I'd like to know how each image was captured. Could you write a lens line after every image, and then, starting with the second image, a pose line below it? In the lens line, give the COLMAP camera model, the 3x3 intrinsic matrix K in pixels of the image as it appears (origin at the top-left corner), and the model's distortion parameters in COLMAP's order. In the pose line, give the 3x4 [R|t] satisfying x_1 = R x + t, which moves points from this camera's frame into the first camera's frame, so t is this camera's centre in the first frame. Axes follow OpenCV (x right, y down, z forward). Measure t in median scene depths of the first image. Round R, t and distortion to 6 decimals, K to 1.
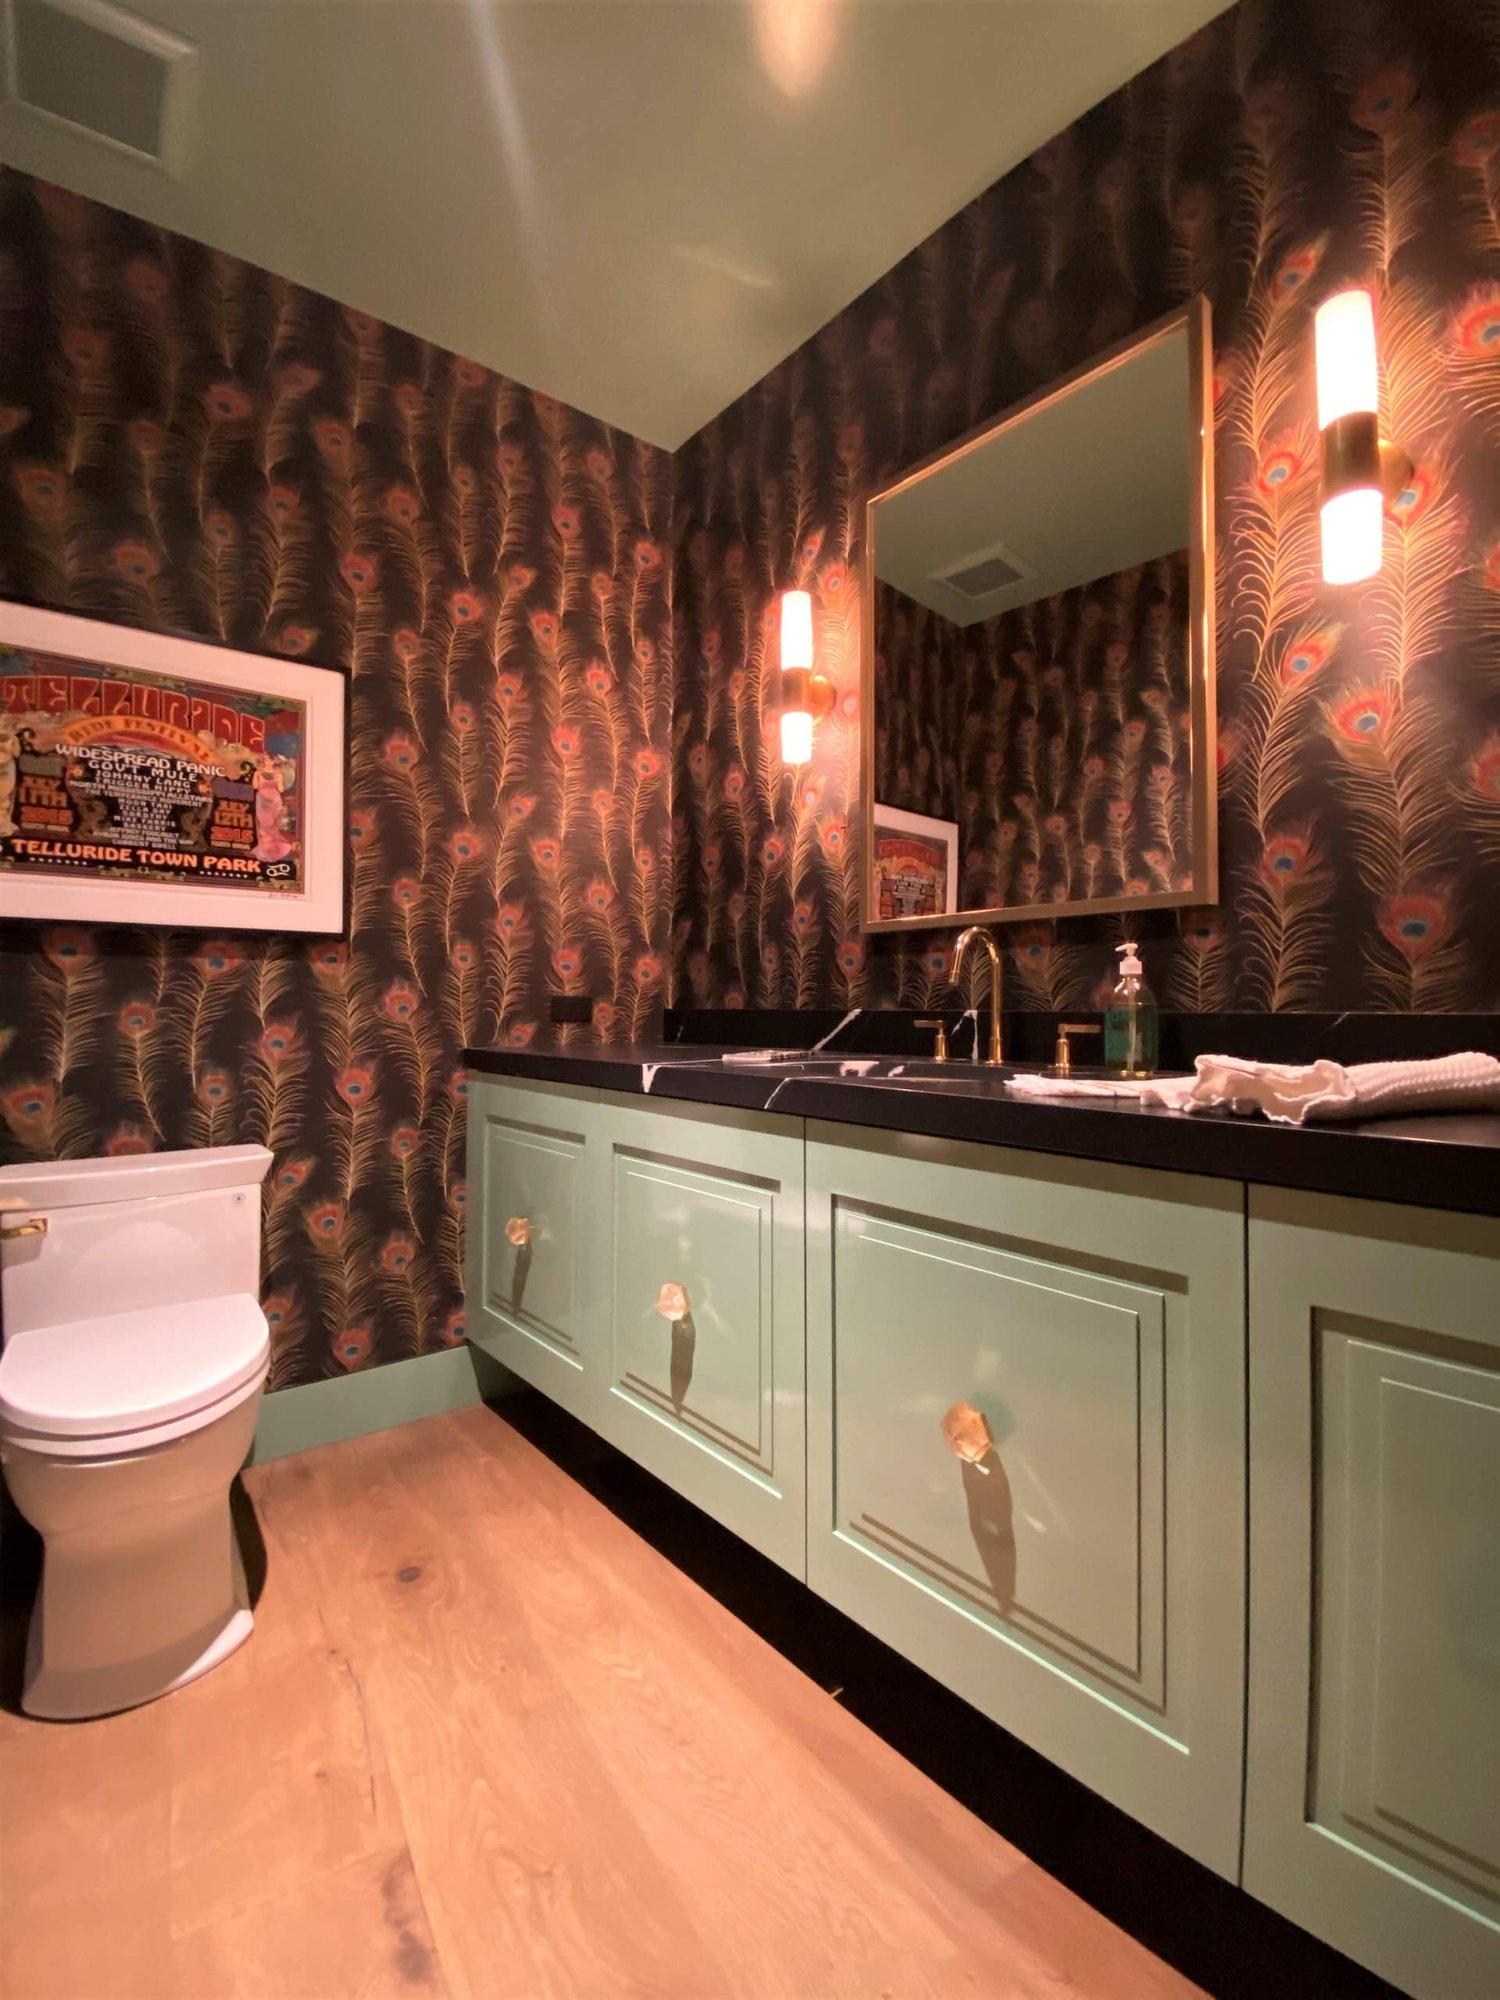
lens RADIAL K [[898.5, 0, 728.6], [0, 898.5, 987.8], [0, 0, 1]] dist [0.024536, -0.026549]
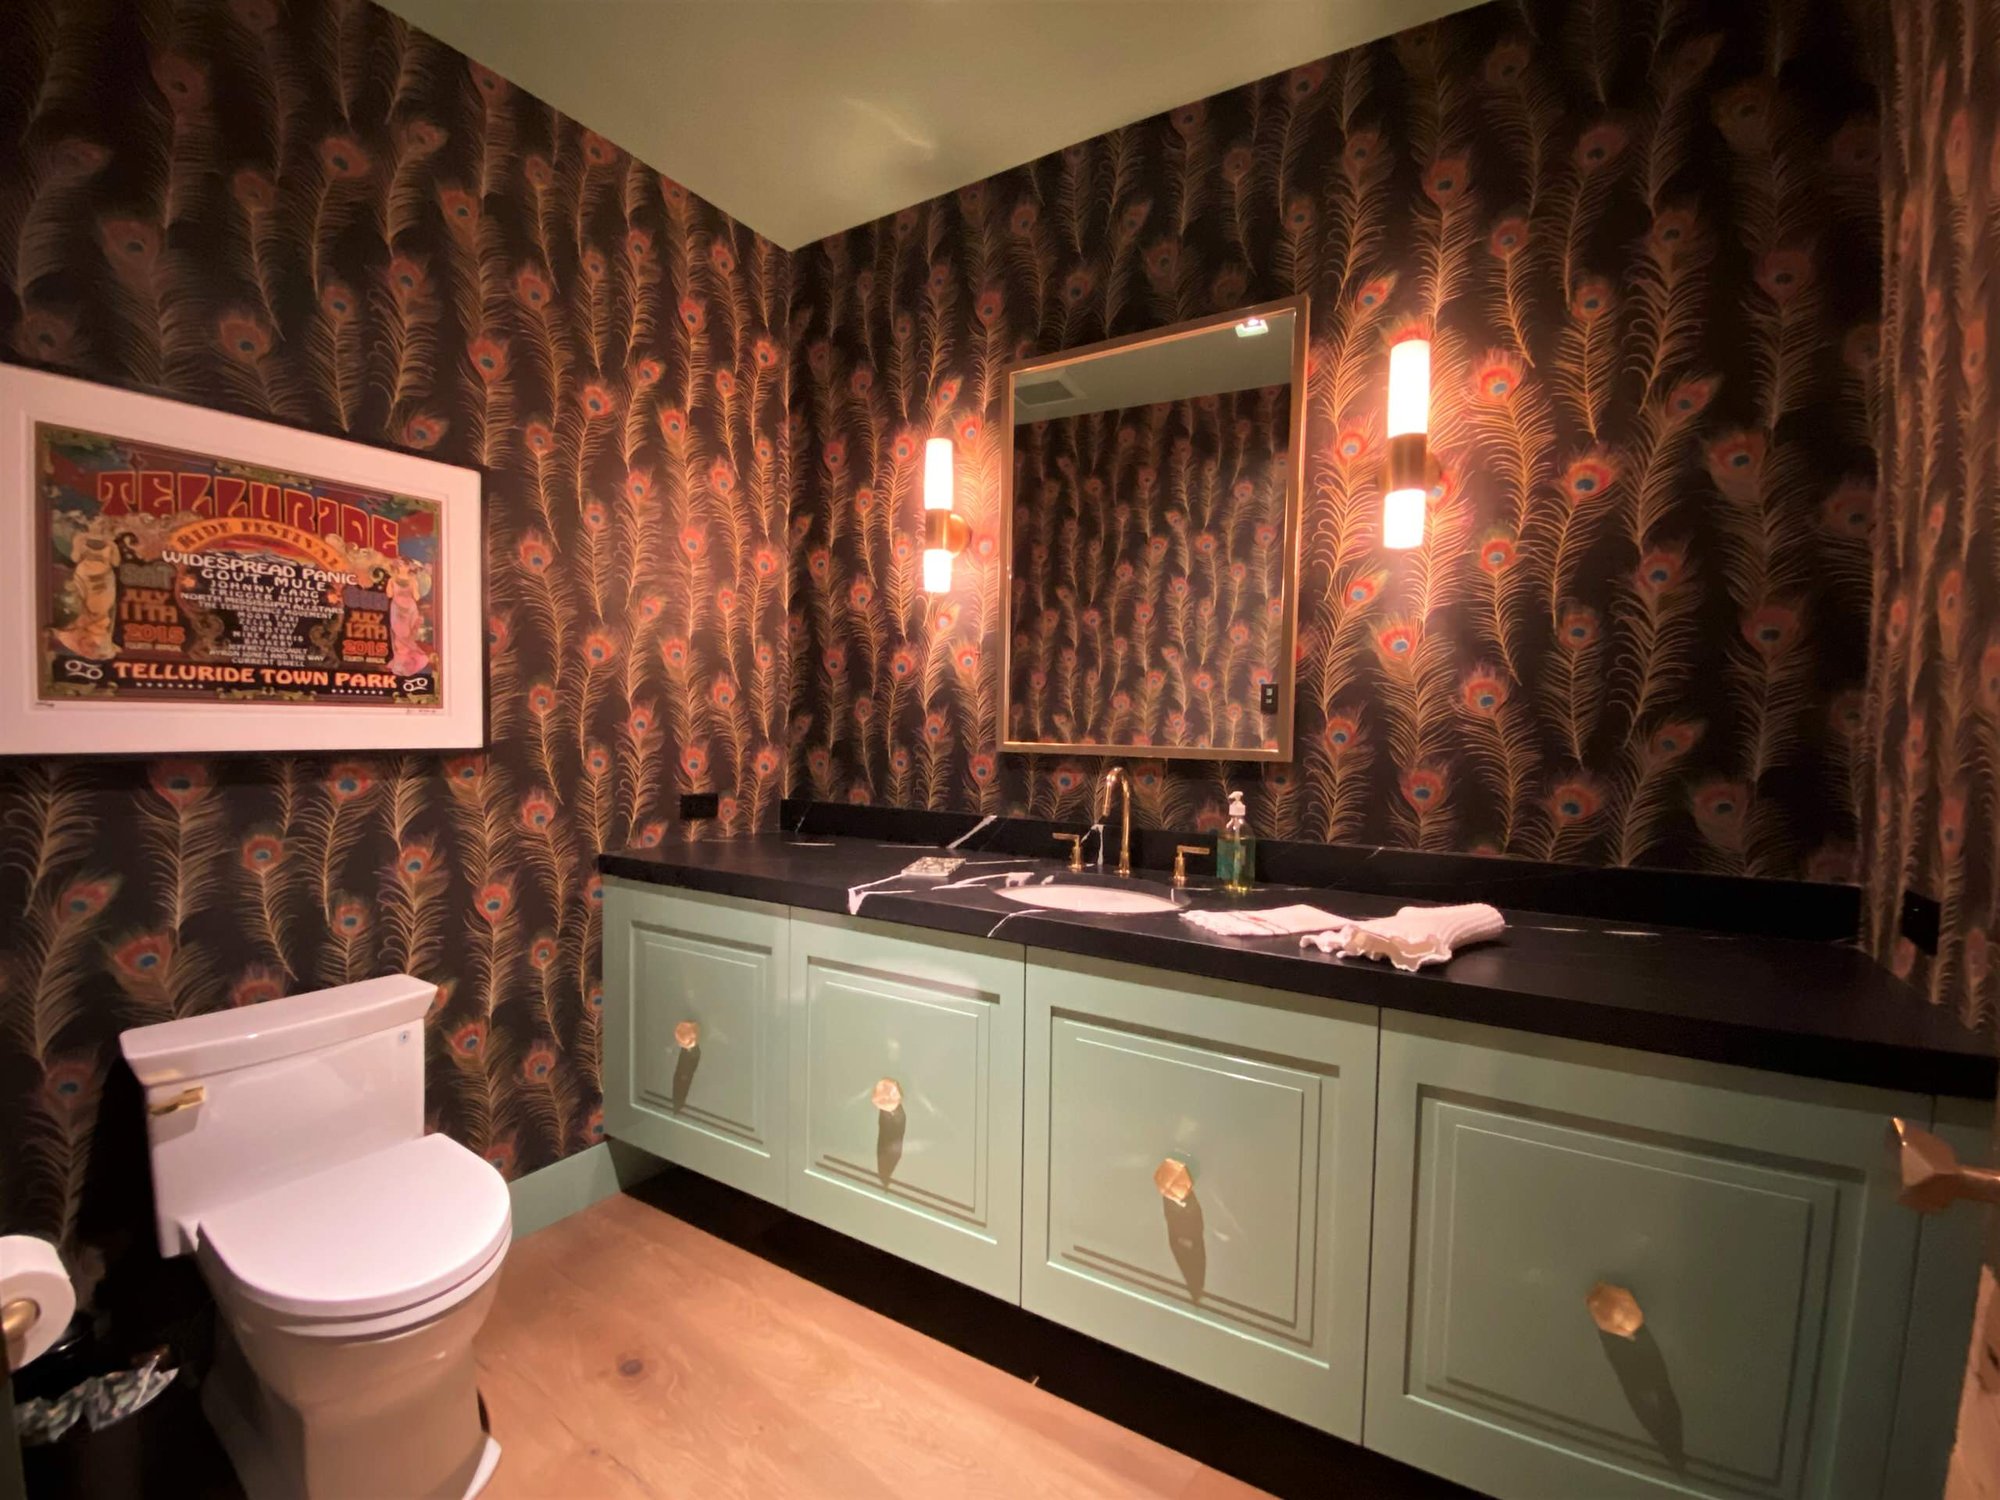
lens RADIAL K [[898.5, 0, 992.3], [0, 898.5, 757.1], [0, 0, 1]] dist [0.024536, -0.026549]
pose [[0.941879, -0.000749, 0.335951, -0.245808], [-0.022430, 0.997626, 0.065111, -0.127303], [-0.335202, -0.068862, 0.939626, -0.087566]]
